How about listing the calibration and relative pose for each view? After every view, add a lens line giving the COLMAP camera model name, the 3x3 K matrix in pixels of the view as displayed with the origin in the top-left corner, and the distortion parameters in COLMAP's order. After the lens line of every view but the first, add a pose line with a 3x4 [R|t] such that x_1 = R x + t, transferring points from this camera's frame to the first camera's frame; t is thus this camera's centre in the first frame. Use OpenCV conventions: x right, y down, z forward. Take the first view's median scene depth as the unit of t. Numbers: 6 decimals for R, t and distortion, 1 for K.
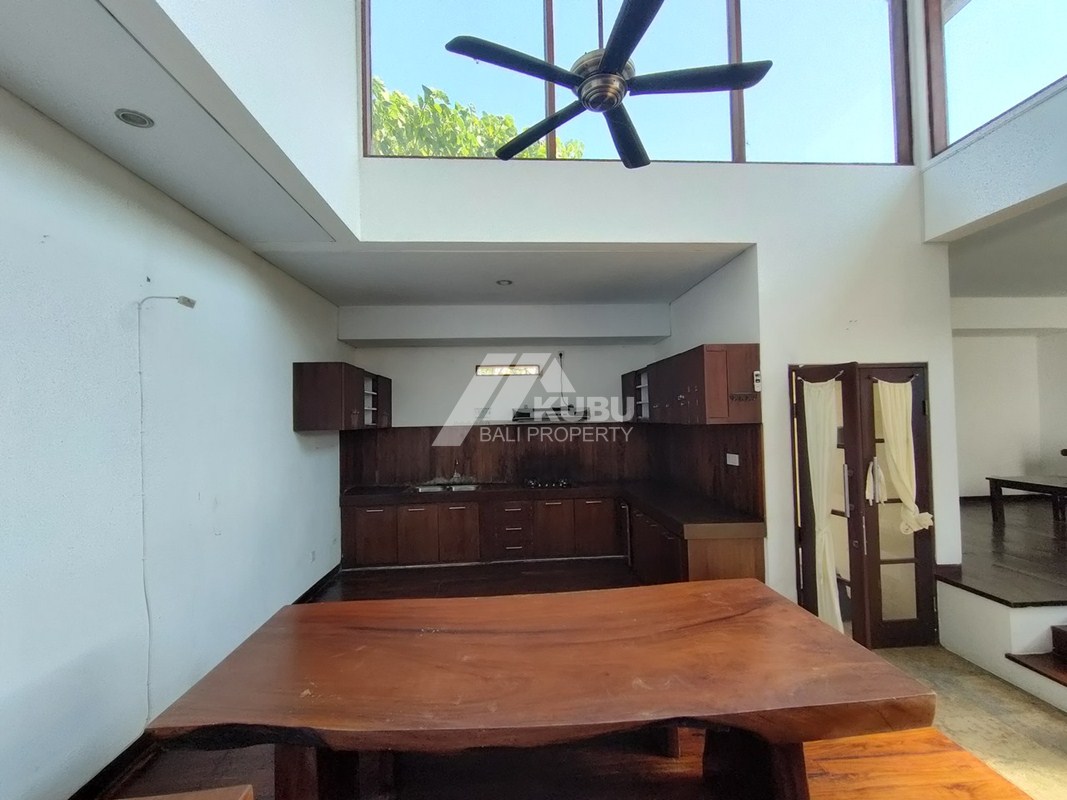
lens RADIAL K [[491.7, 0, 537.5], [0, 491.7, 402.7], [0, 0, 1]] dist [0.001526, 0.000371]
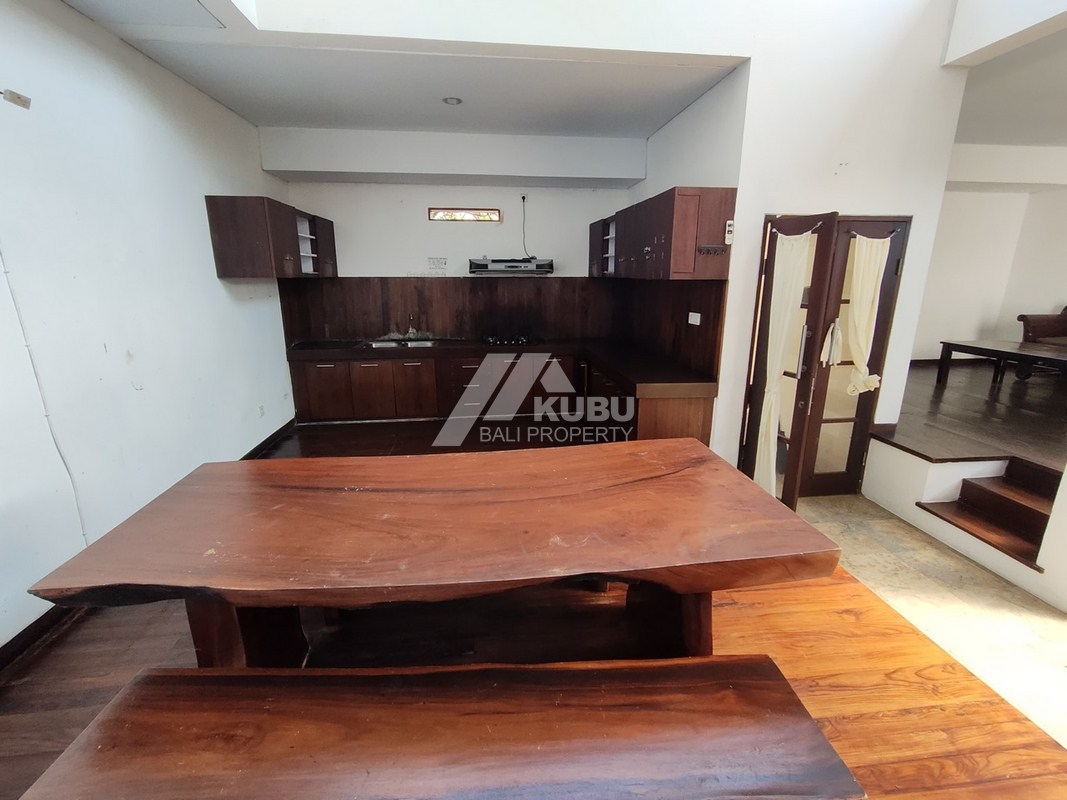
lens RADIAL K [[493.6, 0, 537.7], [0, 493.6, 403.9], [0, 0, 1]] dist [0.000548, 0.000439]
pose [[0.998439, 0.008591, 0.055190, 0.043768], [-0.023984, 0.958307, 0.284732, 0.008778], [-0.050443, -0.285611, 0.957017, 0.049878]]
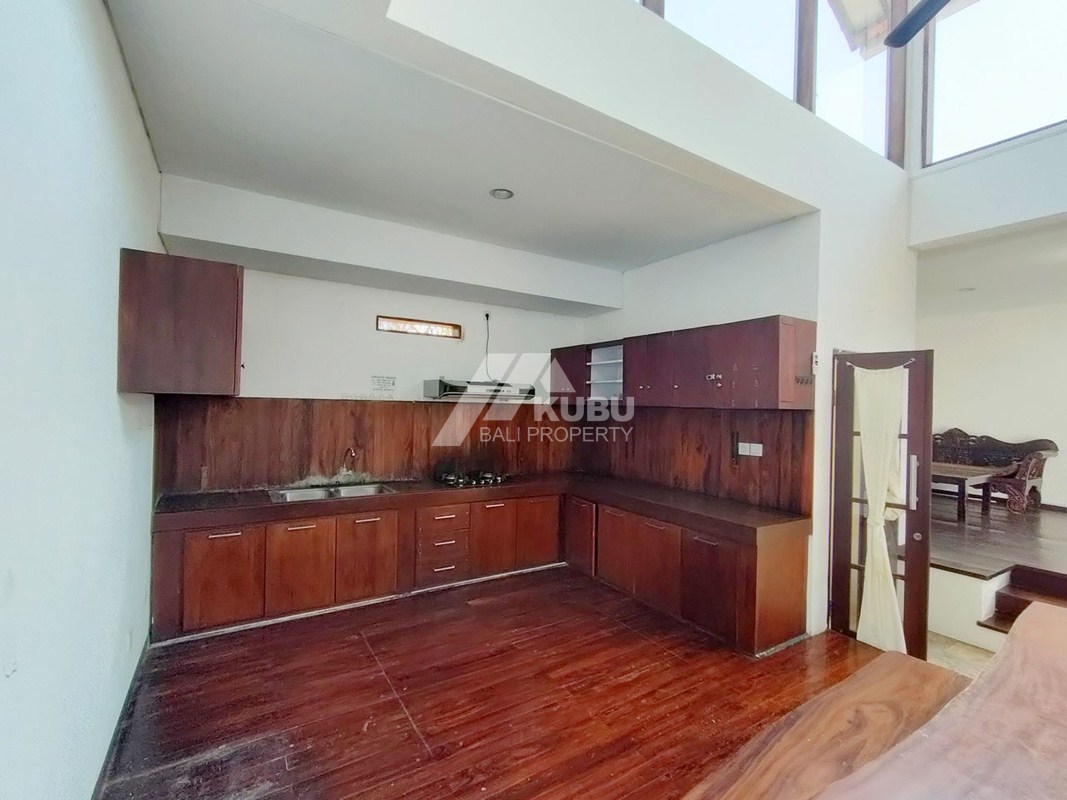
lens RADIAL K [[488.8, 0, 534.6], [0, 488.8, 405.2], [0, 0, 1]] dist [0.000637, 0.000088]
pose [[0.876986, 0.041505, 0.478719, -0.421697], [-0.056438, 0.998264, 0.016842, 0.046051], [-0.477189, -0.041788, 0.877806, 0.448827]]
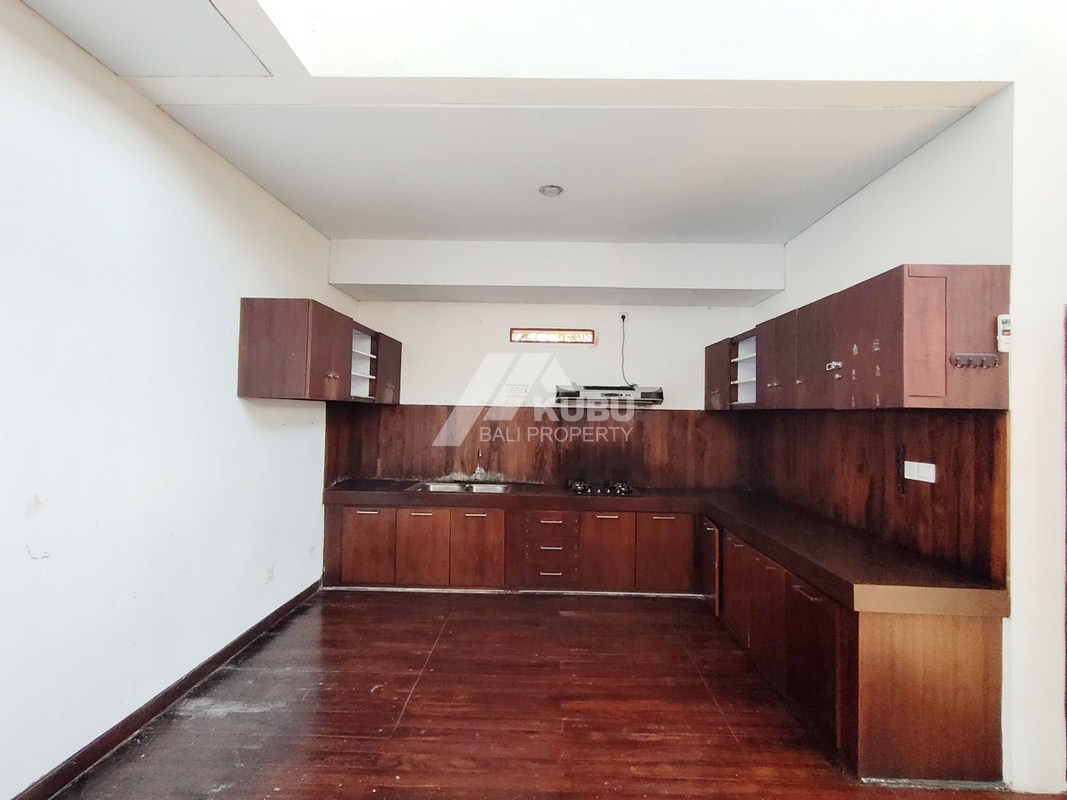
lens RADIAL K [[491.7, 0, 537.5], [0, 491.7, 402.7], [0, 0, 1]] dist [0.001526, 0.000371]
pose [[0.995231, 0.040001, -0.088967, -0.018355], [-0.038960, 0.999151, 0.013409, 0.045955], [0.089428, -0.009879, 0.995944, 0.399667]]
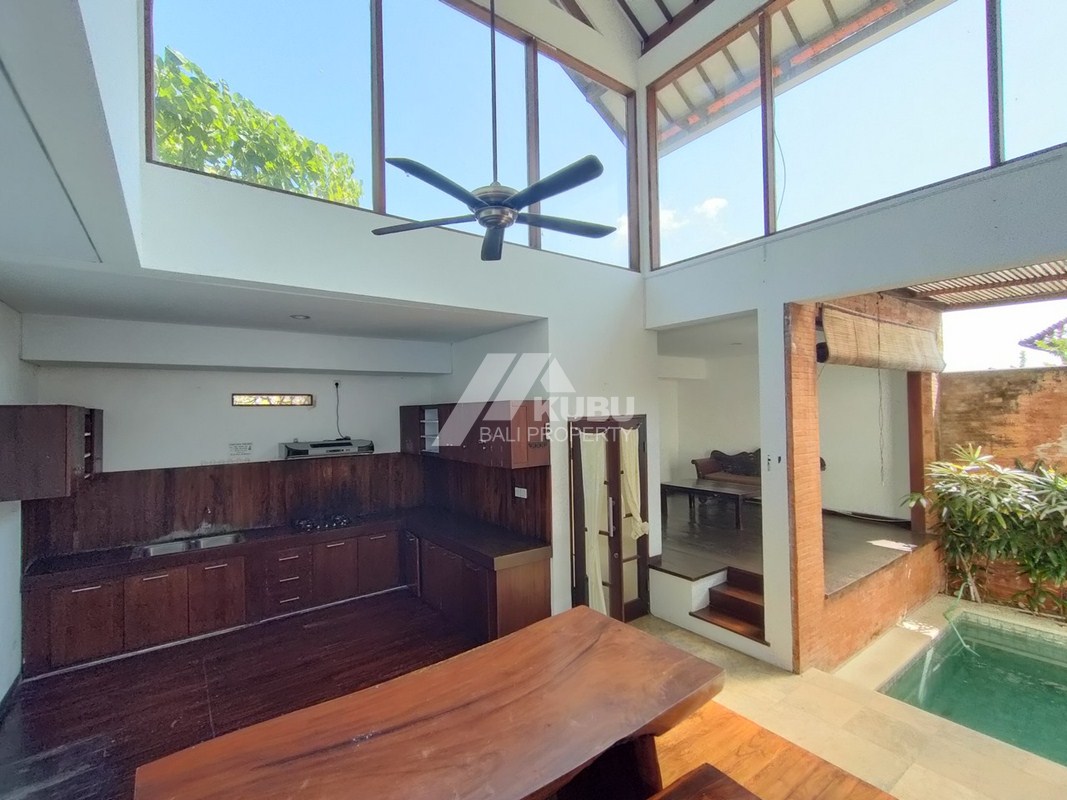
lens RADIAL K [[491.7, 0, 537.5], [0, 491.7, 402.7], [0, 0, 1]] dist [0.001526, 0.000371]
pose [[0.839796, 0.013193, 0.542742, -0.235979], [-0.014967, 0.999887, -0.001146, -0.110472], [-0.542696, -0.007161, 0.839899, -0.013856]]
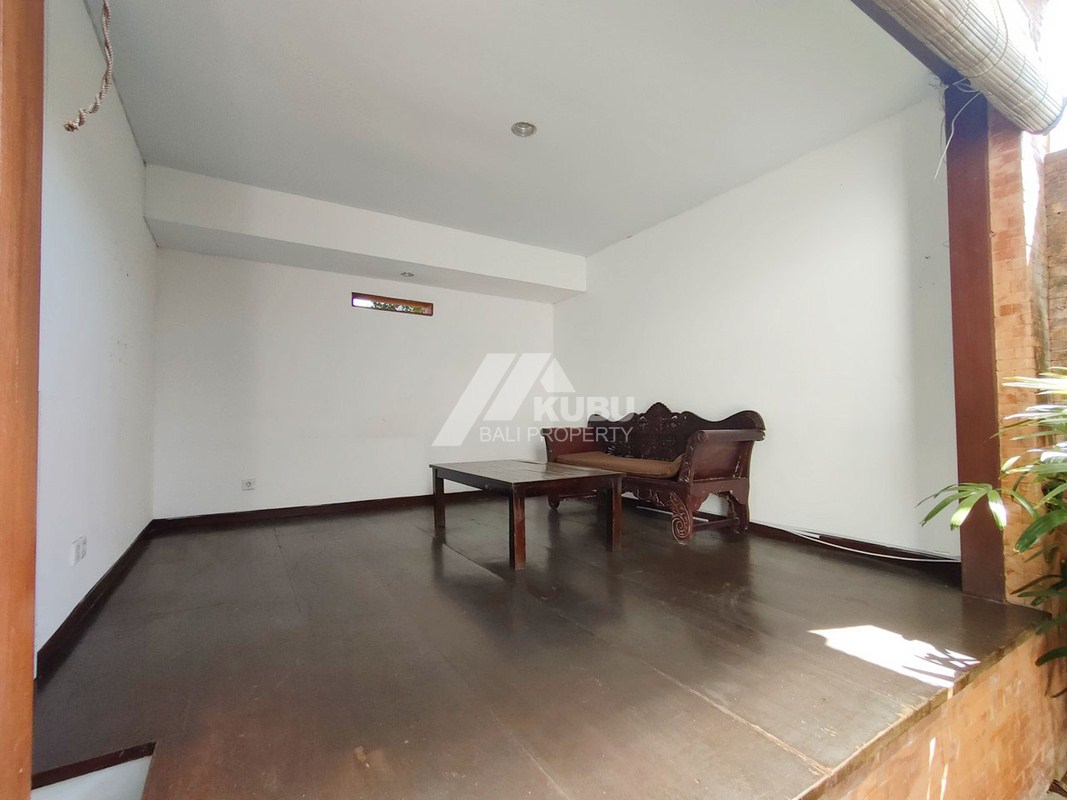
lens RADIAL K [[493.6, 0, 537.7], [0, 493.6, 403.9], [0, 0, 1]] dist [0.000548, 0.000439]
pose [[0.880731, 0.024888, 0.472963, 1.008689], [-0.021095, 0.999689, -0.013323, 0.096532], [-0.473147, 0.001757, 0.880982, 0.415970]]
